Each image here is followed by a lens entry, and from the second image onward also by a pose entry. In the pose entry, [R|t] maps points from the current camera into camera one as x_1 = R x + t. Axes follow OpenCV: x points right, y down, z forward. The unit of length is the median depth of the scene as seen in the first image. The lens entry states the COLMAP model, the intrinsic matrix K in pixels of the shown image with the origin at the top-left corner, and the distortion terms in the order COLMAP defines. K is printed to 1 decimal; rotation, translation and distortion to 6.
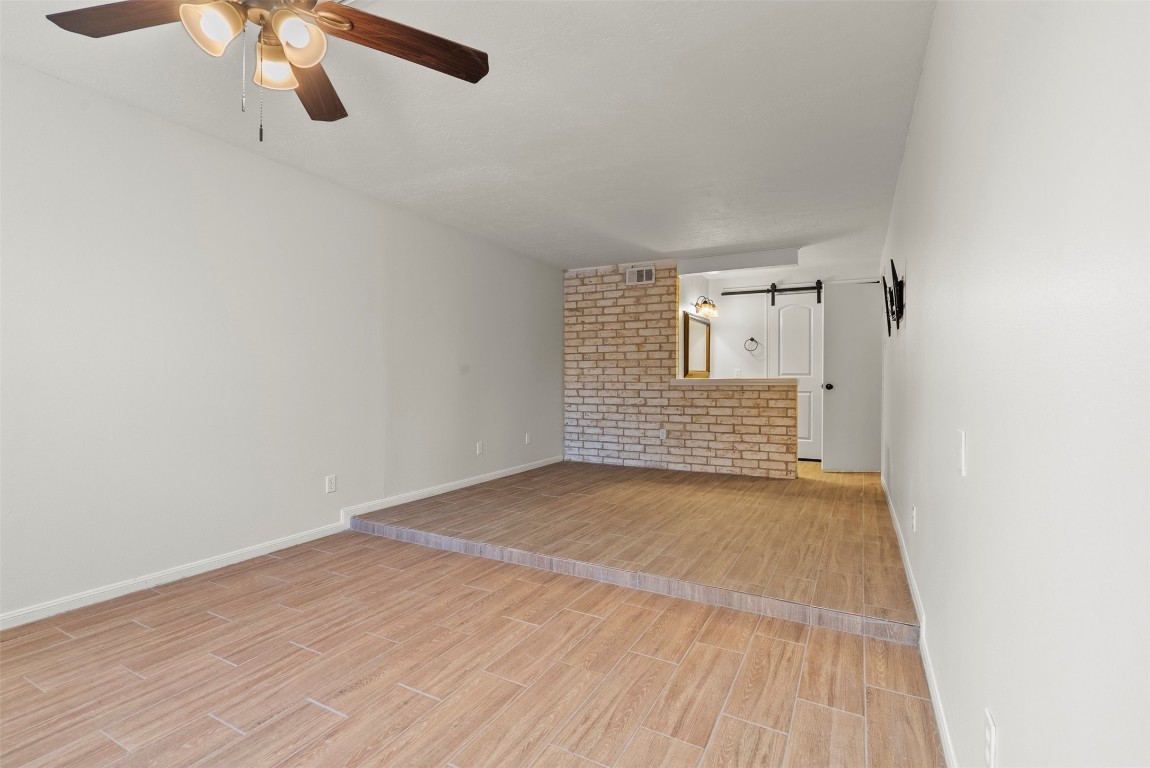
lens RADIAL K [[527.4, 0, 564.3], [0, 527.4, 380.1], [0, 0, 1]] dist [-0.007341, 0.003845]
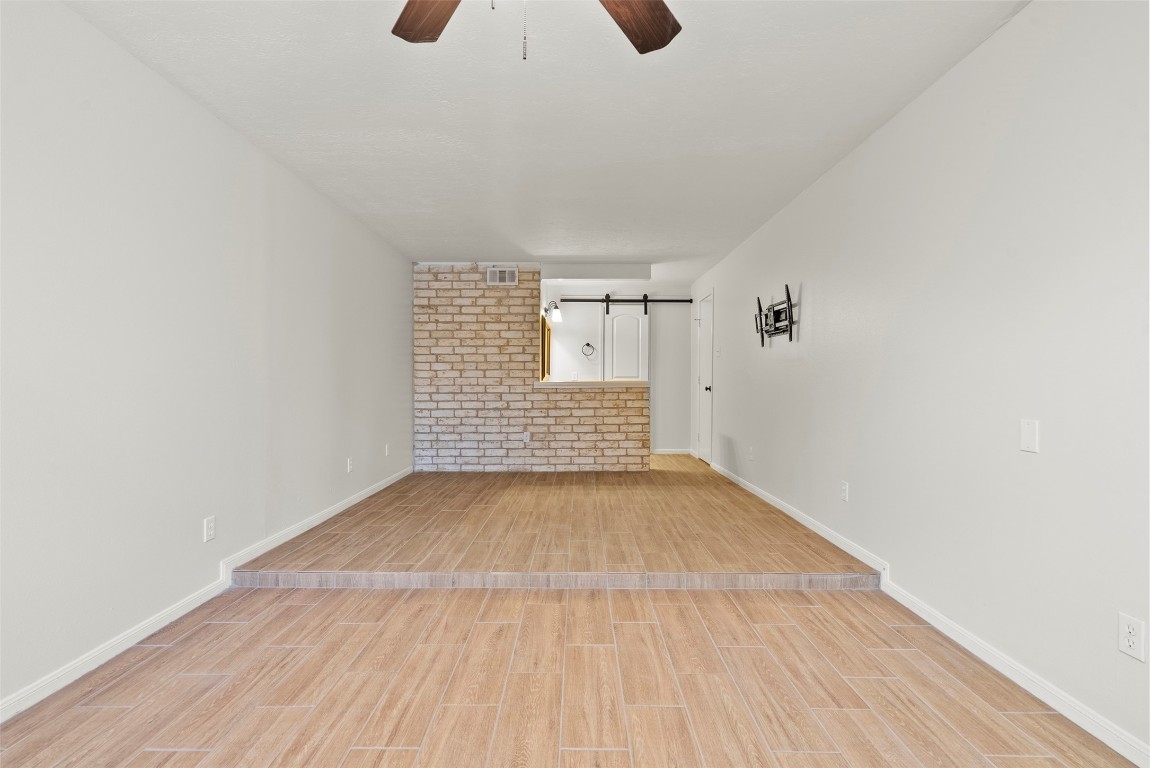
lens RADIAL K [[527.4, 0, 571.7], [0, 527.4, 385.1], [0, 0, 1]] dist [-0.007341, 0.003845]
pose [[0.880959, -0.006140, 0.473152, -0.222816], [0.003686, 0.999975, 0.006113, -0.001813], [-0.473178, -0.003641, 0.880959, 0.082799]]
